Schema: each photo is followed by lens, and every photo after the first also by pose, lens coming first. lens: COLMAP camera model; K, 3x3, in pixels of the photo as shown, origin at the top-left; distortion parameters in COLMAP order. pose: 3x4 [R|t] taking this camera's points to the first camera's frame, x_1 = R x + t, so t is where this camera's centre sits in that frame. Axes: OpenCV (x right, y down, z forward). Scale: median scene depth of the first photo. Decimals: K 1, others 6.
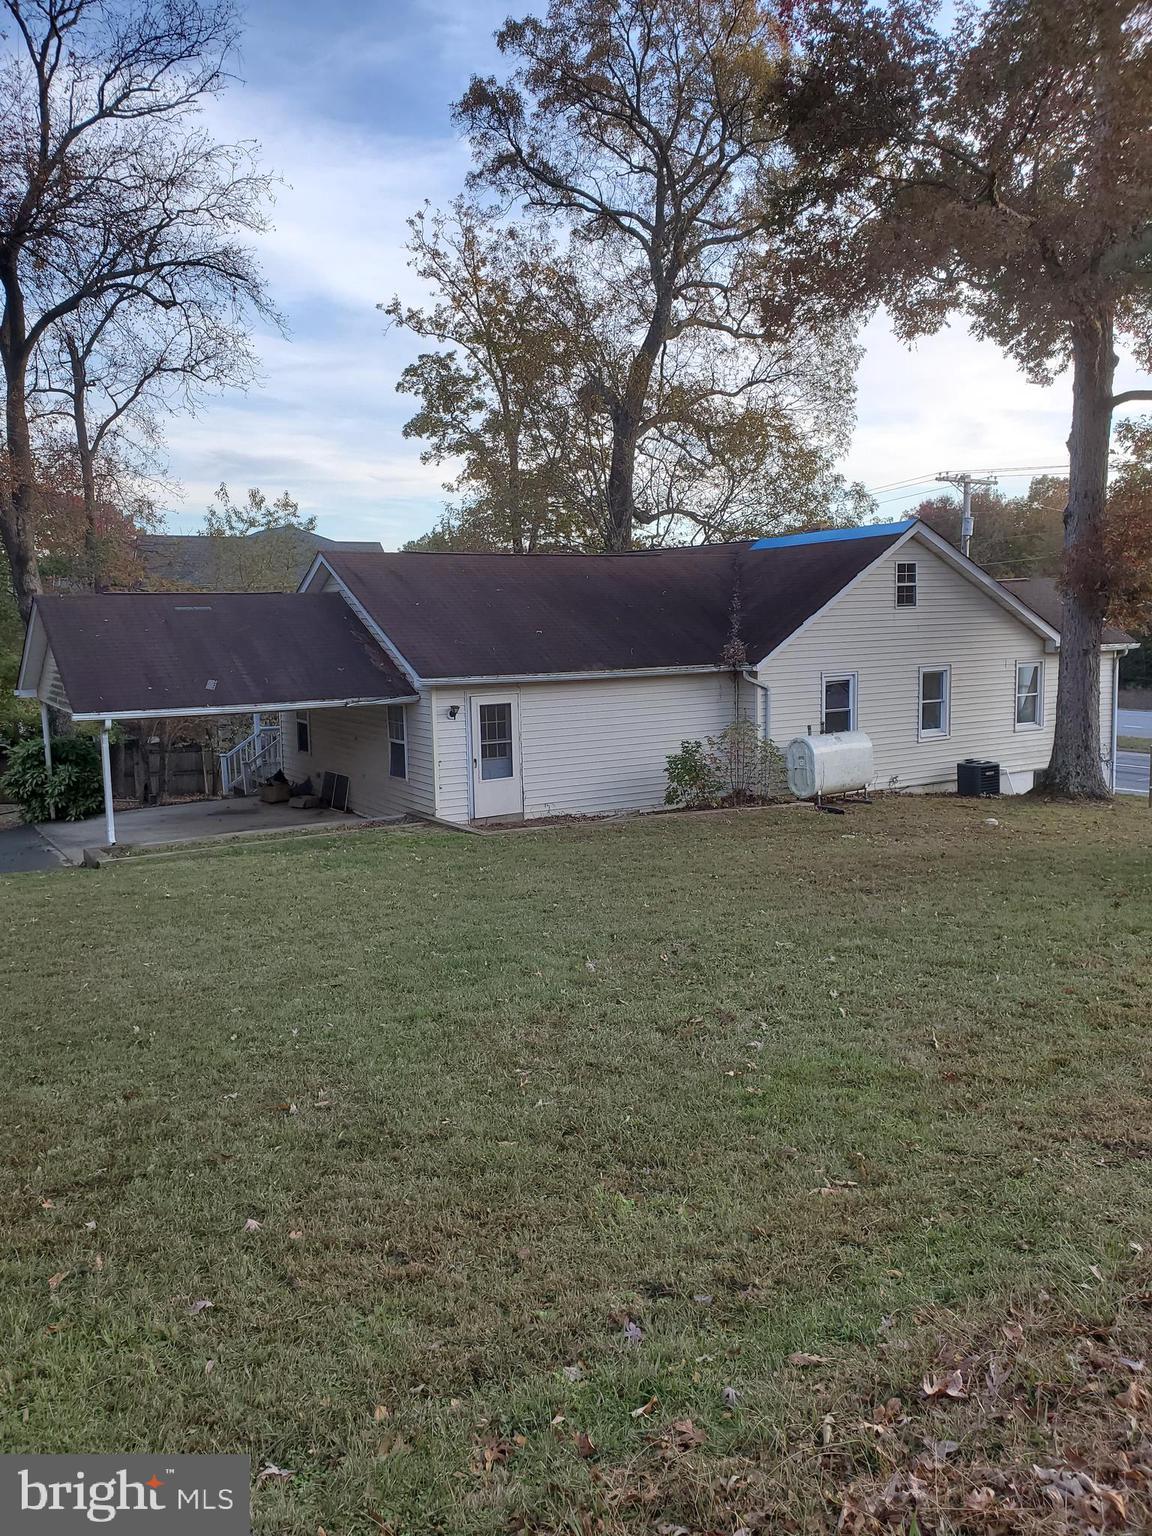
lens RADIAL K [[1189.1, 0, 576.0], [0, 1189.1, 768.0], [0, 0, 1]] dist [0.019951, 0.005622]
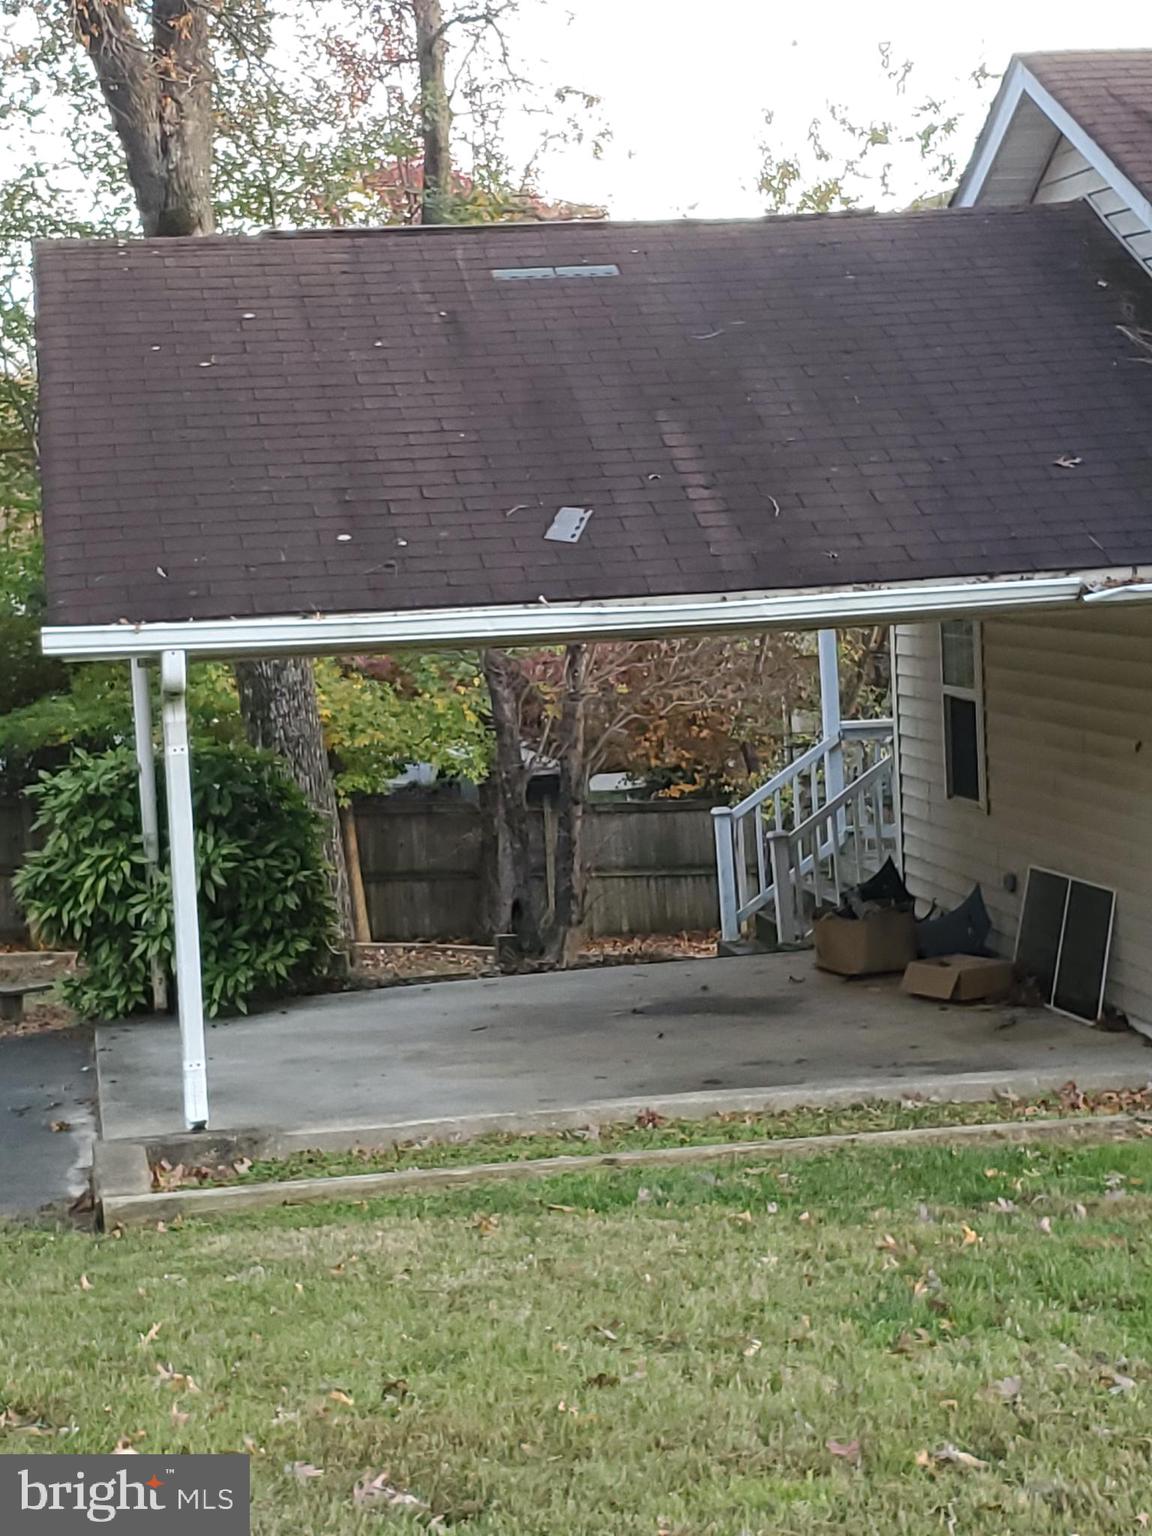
lens RADIAL K [[3014.2, 0, 572.4], [0, 3014.2, 717.0], [0, 0, 1]] dist [0.104915, 0.191420]
pose [[0.924850, -0.001318, -0.380331, -0.045433], [-0.018009, 0.998721, -0.047253, 0.002718], [0.379907, 0.050551, 0.923643, 0.327094]]
